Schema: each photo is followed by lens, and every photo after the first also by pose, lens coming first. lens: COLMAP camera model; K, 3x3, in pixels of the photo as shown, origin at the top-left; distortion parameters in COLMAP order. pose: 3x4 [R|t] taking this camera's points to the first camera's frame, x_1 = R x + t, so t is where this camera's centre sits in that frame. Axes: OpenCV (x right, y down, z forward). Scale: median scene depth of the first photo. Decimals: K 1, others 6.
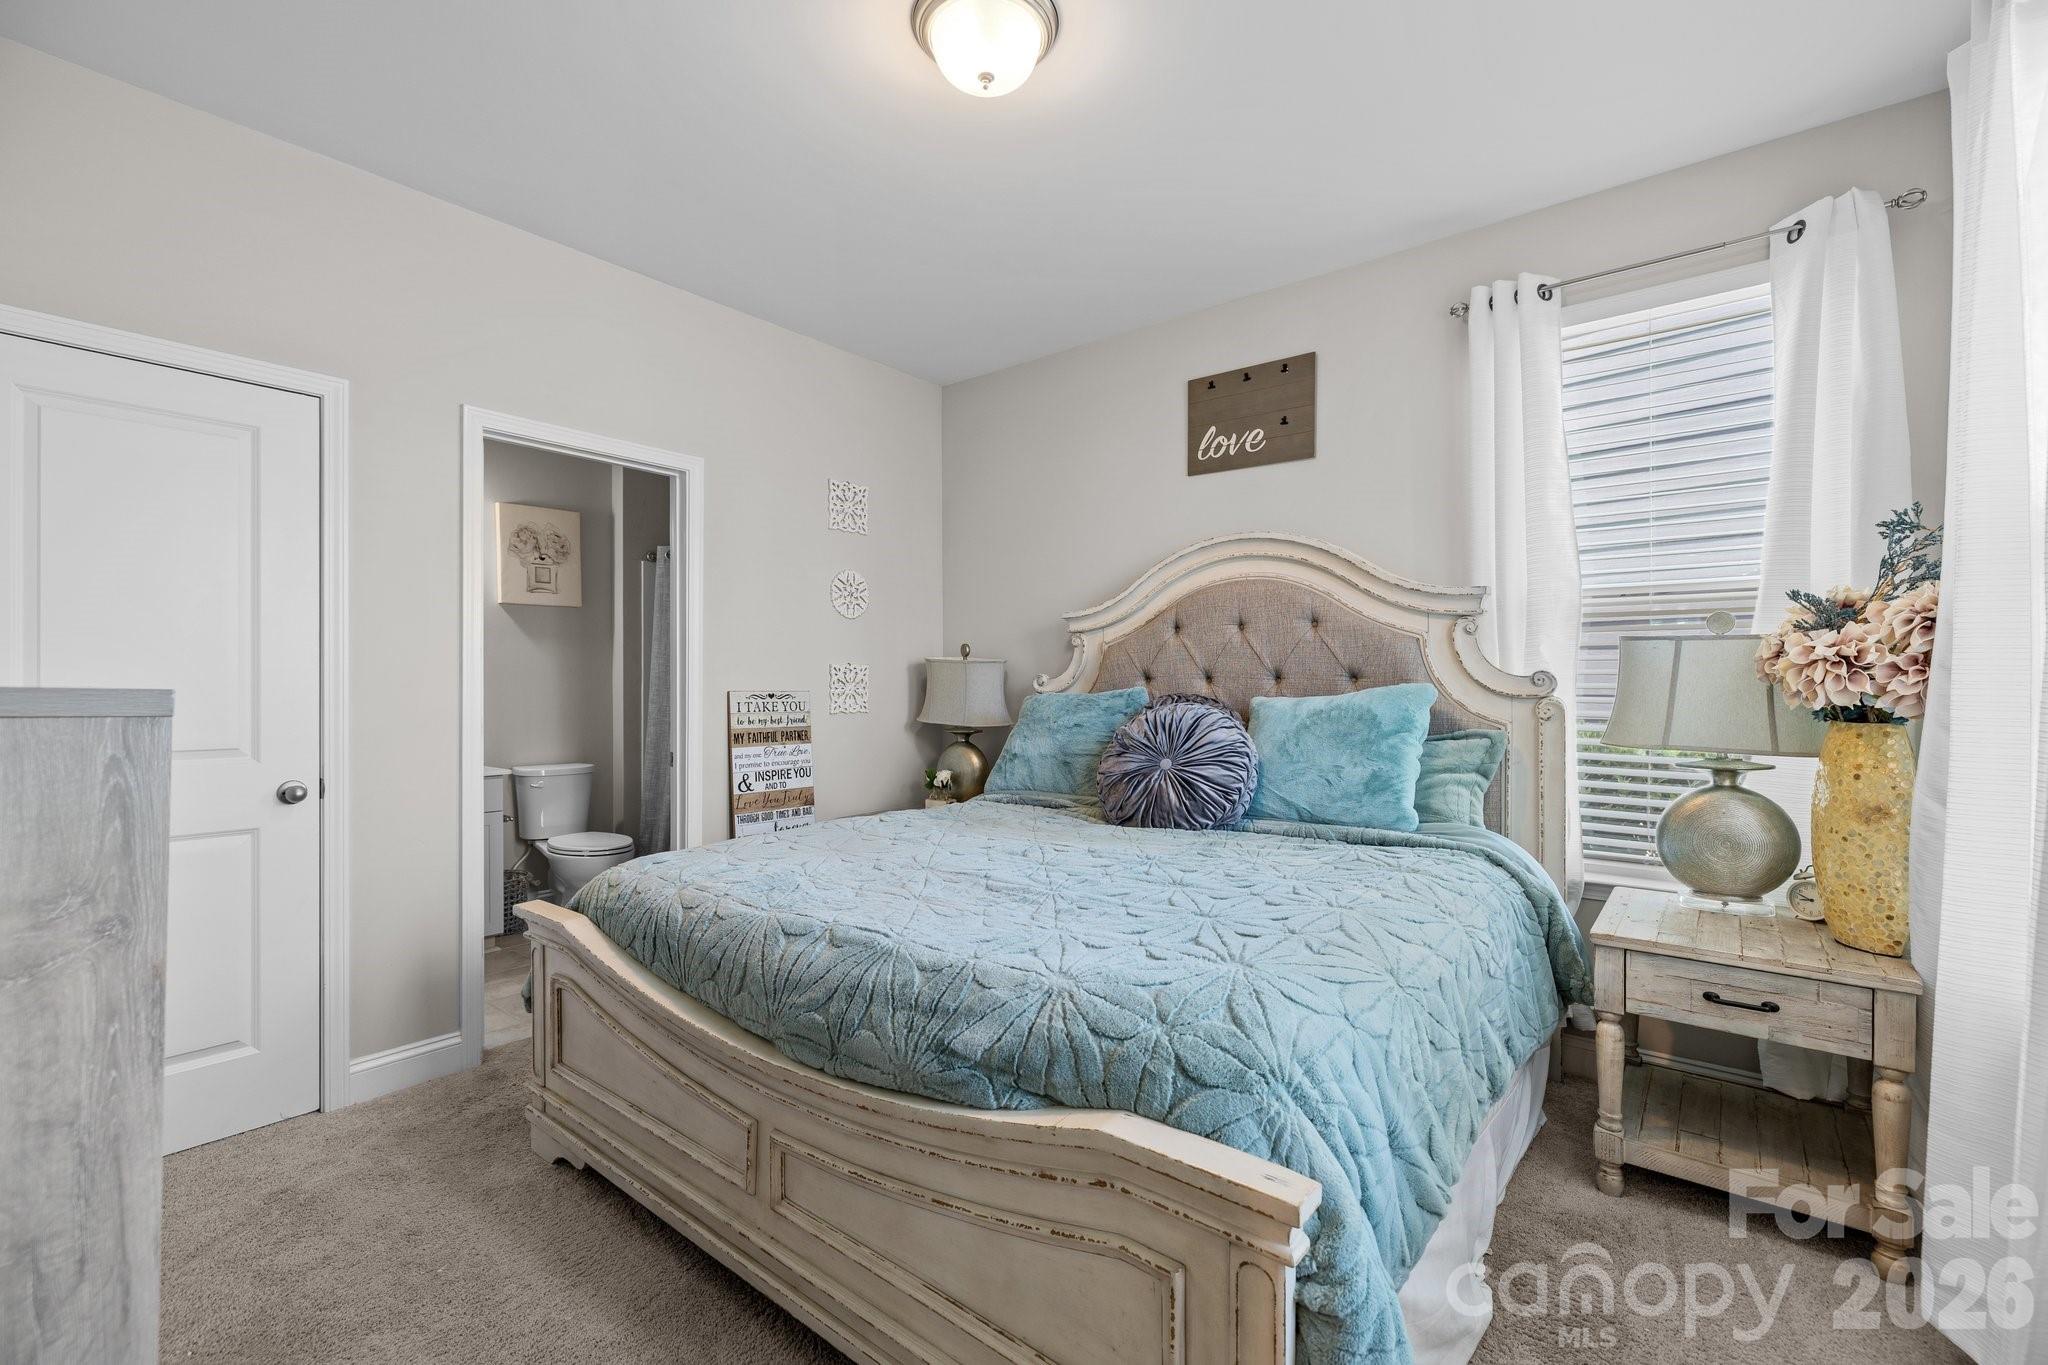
lens RADIAL K [[870.5, 0, 1006.3], [0, 870.5, 662.2], [0, 0, 1]] dist [0.000077, 0.000135]
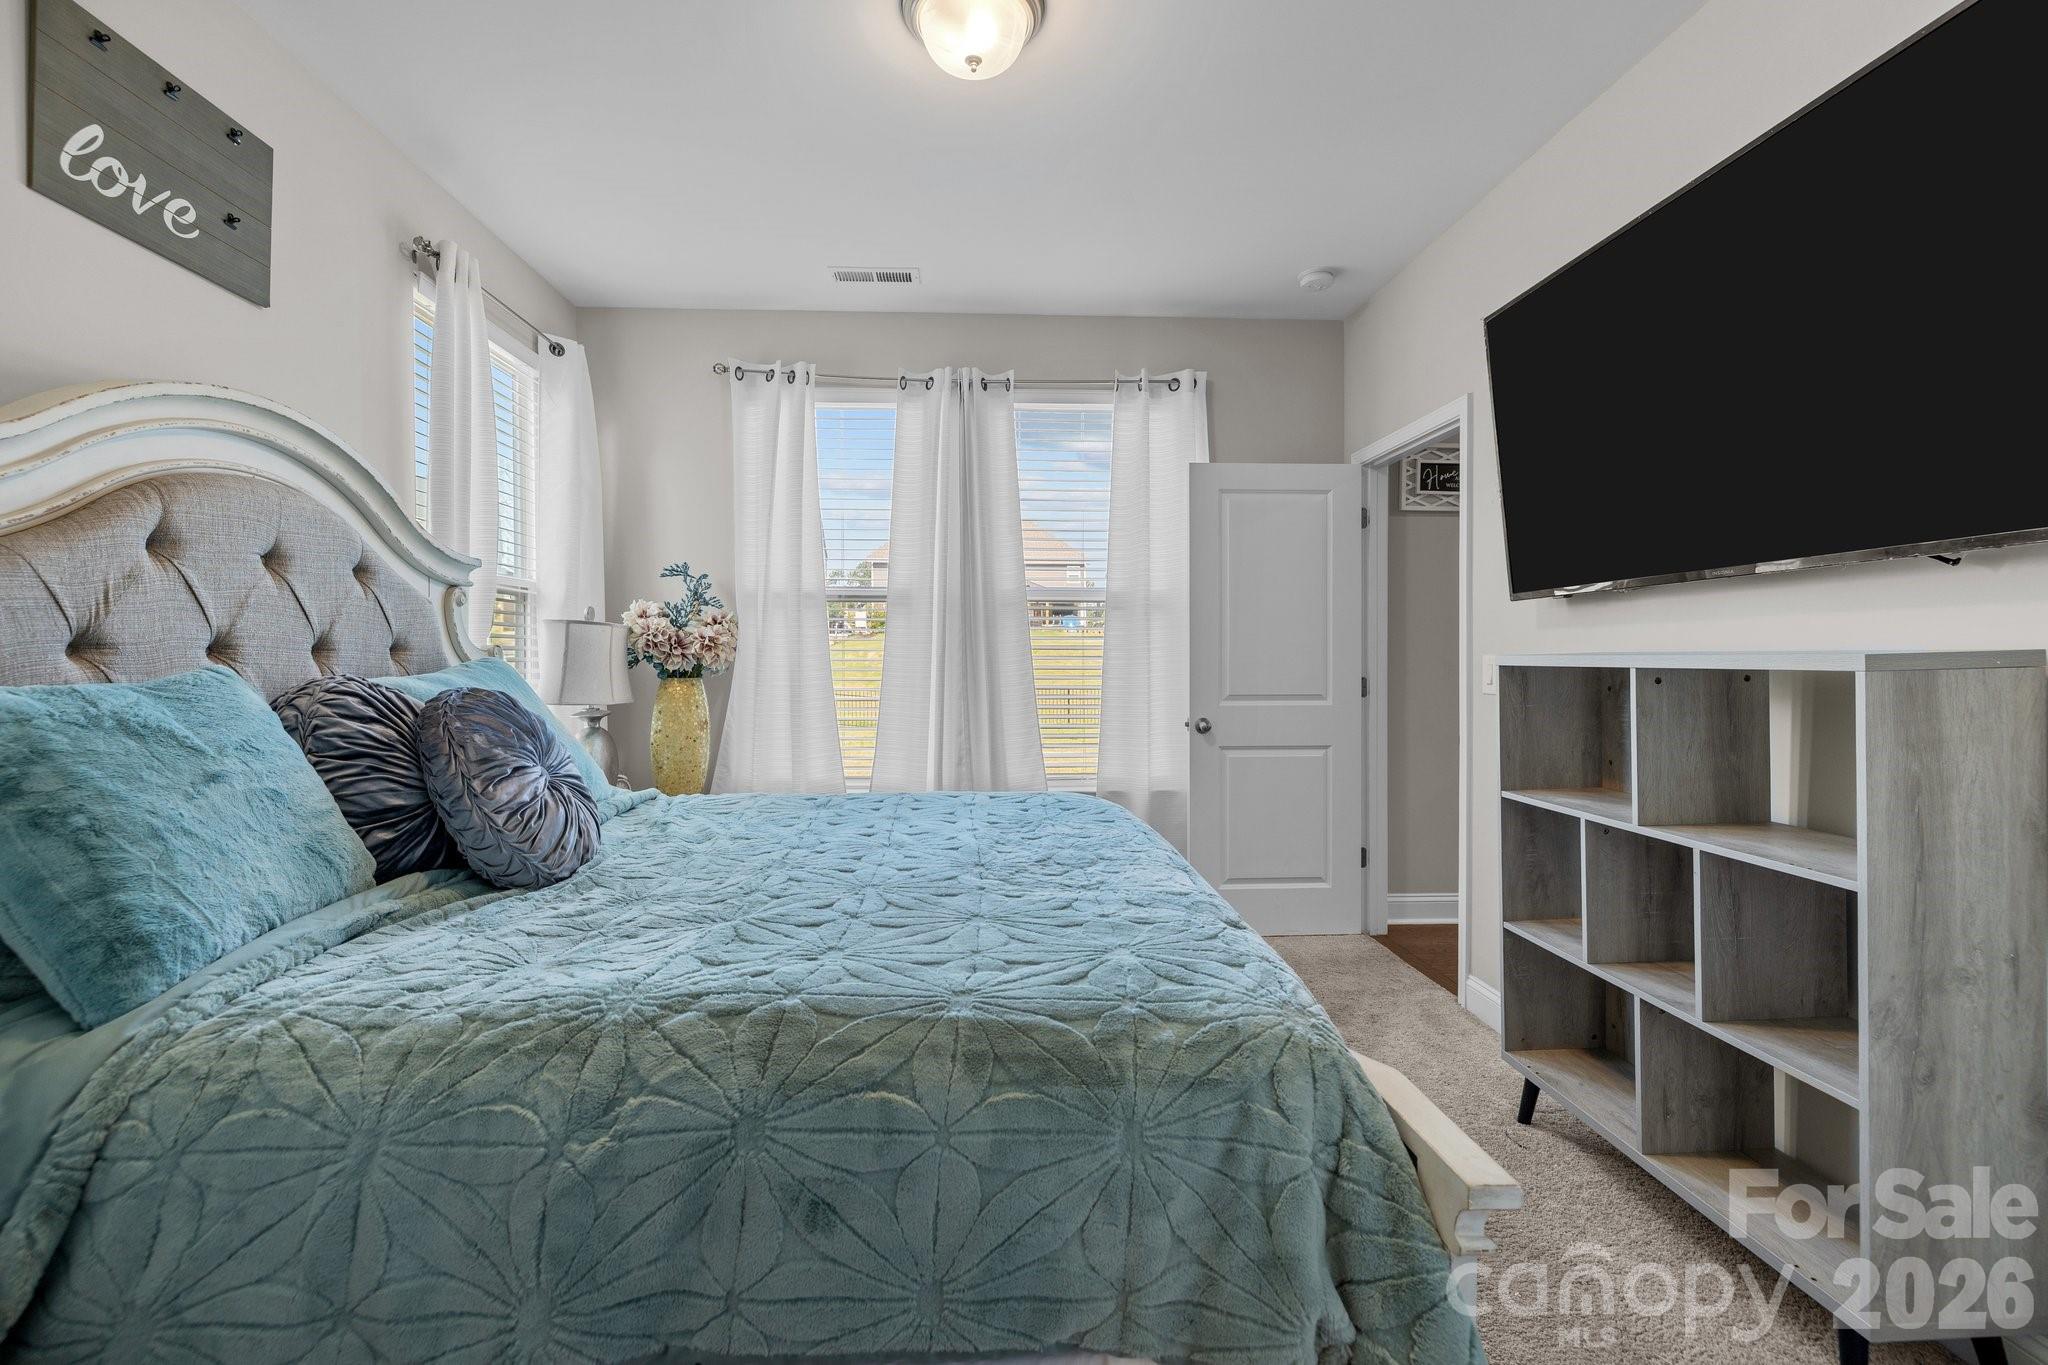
lens RADIAL K [[870.5, 0, 1006.3], [0, 870.5, 662.2], [0, 0, 1]] dist [0.000077, 0.000135]
pose [[-0.669858, 0.004418, 0.742476, -0.457319], [-0.007311, 0.999895, -0.012545, 0.028548], [-0.742453, -0.013831, -0.669755, 0.947503]]
